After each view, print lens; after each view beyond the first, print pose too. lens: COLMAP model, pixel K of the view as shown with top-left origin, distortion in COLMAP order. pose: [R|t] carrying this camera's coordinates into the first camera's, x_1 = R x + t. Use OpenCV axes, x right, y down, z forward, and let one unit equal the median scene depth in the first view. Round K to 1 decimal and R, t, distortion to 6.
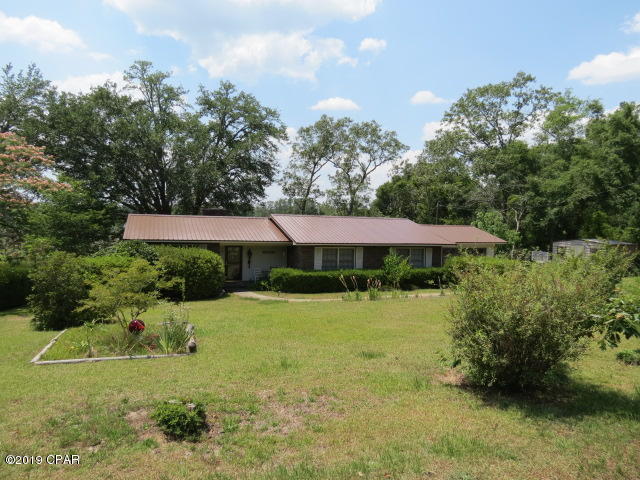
lens RADIAL K [[458.2, 0, 320.0], [0, 458.2, 240.0], [0, 0, 1]] dist [-0.041506, 0.000123]
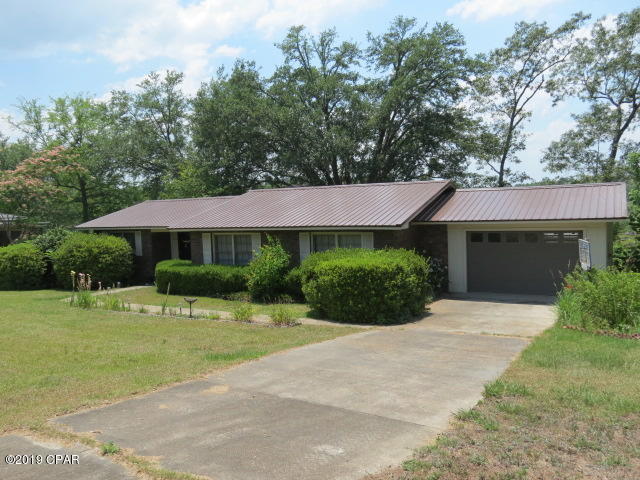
lens RADIAL K [[527.8, 0, 320.0], [0, 527.8, 240.0], [0, 0, 1]] dist [-0.035978, -0.000220]
pose [[0.636089, 0.002958, -0.771610, 0.722604], [0.027880, 0.999252, 0.026815, 0.008286], [0.771112, -0.038569, 0.635530, 0.562331]]
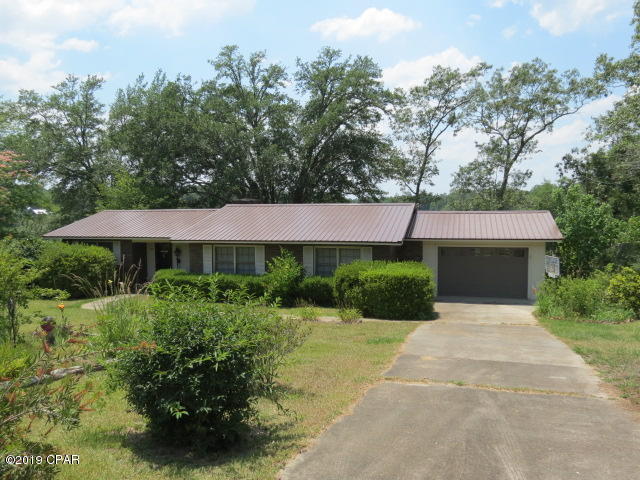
lens RADIAL K [[527.8, 0, 320.0], [0, 527.8, 240.0], [0, 0, 1]] dist [-0.035978, -0.000220]
pose [[0.807014, 0.002008, -0.590529, 0.661609], [0.008854, 0.999841, 0.015499, -0.005312], [0.590466, -0.017737, 0.806867, 0.345712]]
